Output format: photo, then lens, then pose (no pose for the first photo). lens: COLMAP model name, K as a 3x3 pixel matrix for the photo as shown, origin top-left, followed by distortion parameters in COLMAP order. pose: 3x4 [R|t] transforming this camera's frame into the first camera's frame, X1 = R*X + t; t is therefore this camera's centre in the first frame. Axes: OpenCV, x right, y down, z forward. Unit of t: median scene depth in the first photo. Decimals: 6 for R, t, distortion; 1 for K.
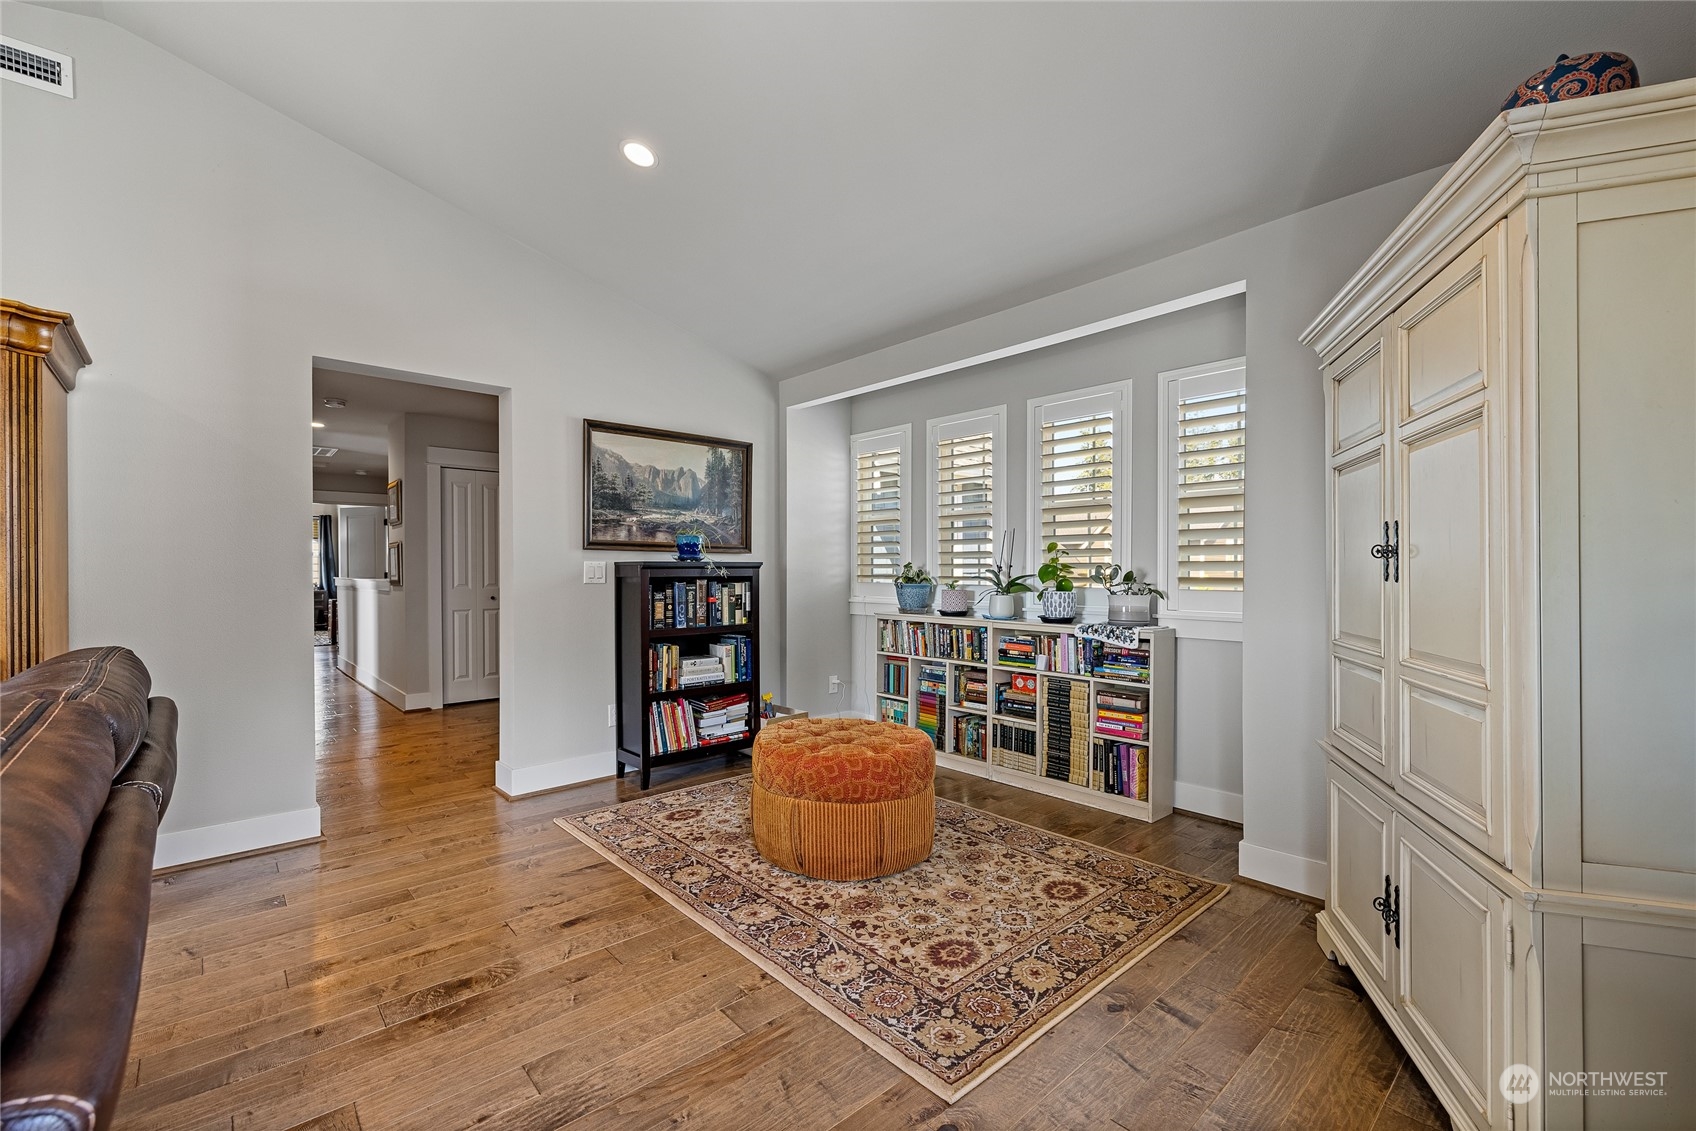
lens RADIAL K [[714.2, 0, 840.3], [0, 714.2, 572.3], [0, 0, 1]] dist [0.000247, 0.000026]
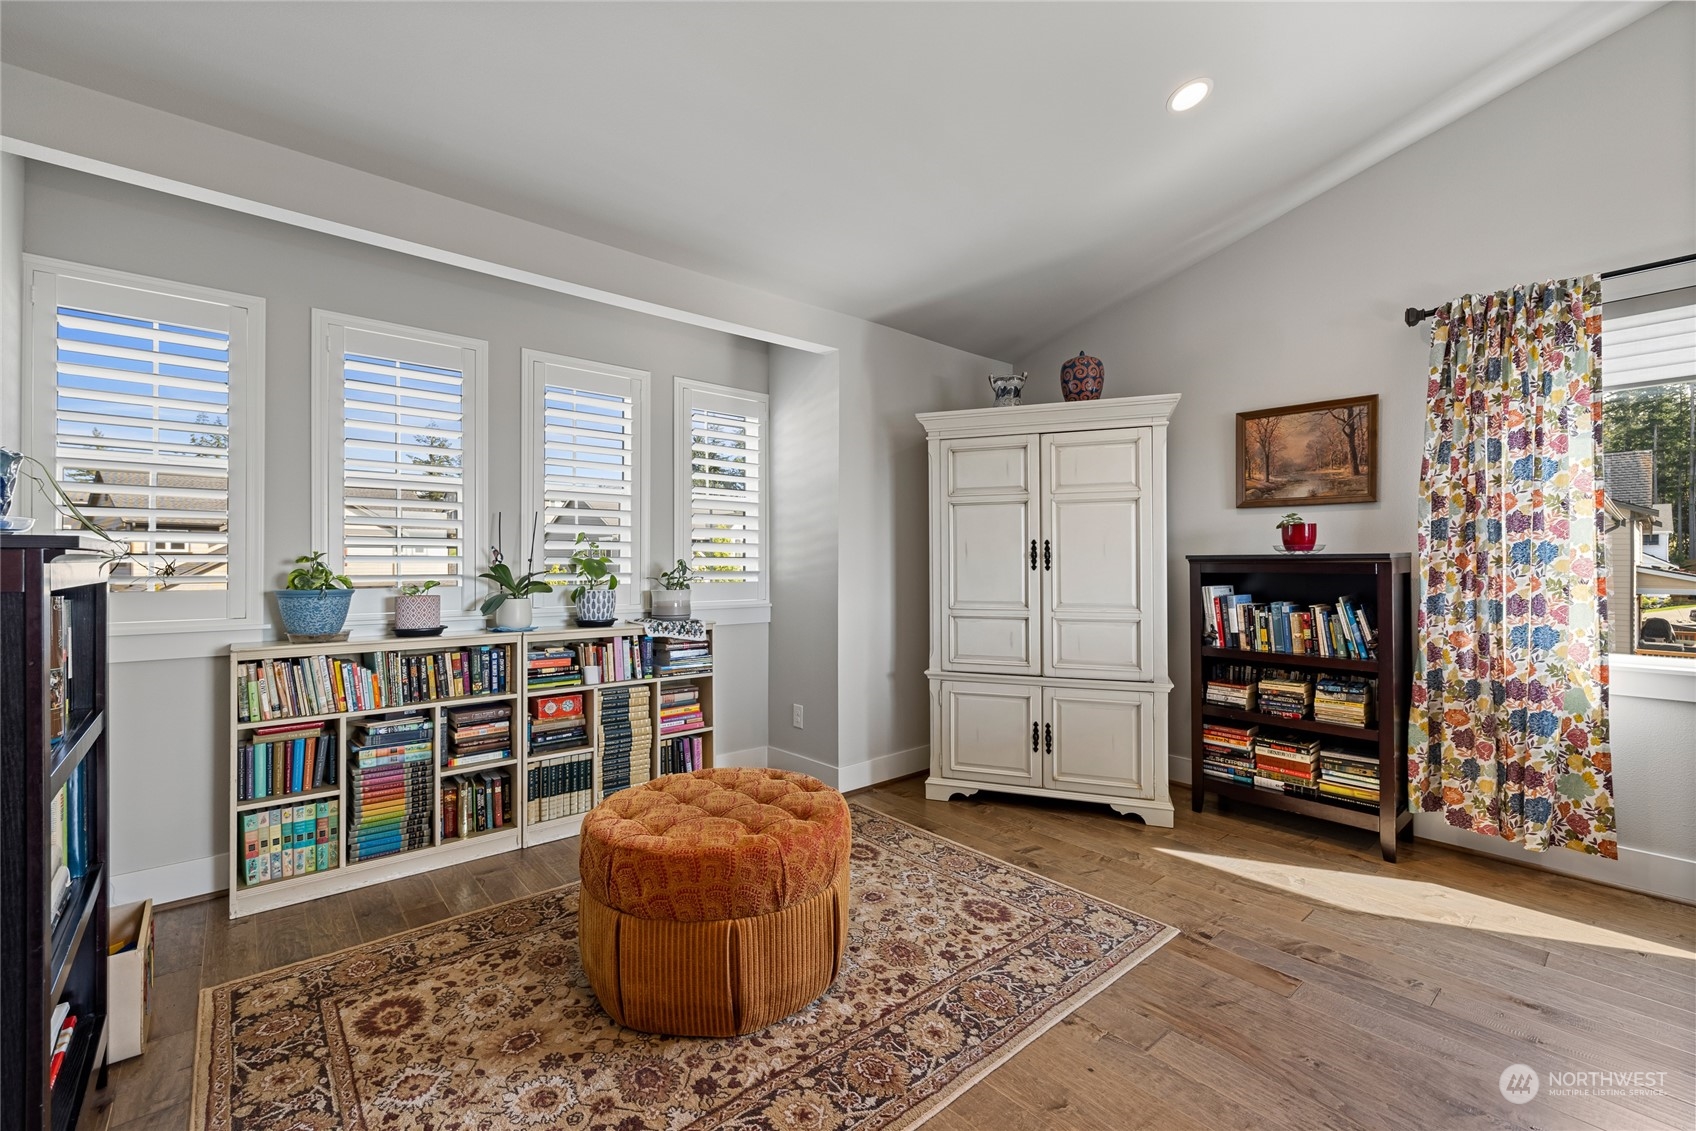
lens RADIAL K [[714.2, 0, 830.4], [0, 714.2, 559.8], [0, 0, 1]] dist [0.000247, 0.000026]
pose [[0.026033, 0.007683, 0.999632, -0.625552], [0.004435, 0.999960, -0.007801, -0.001300], [-0.999651, 0.004636, 0.025998, 0.791403]]
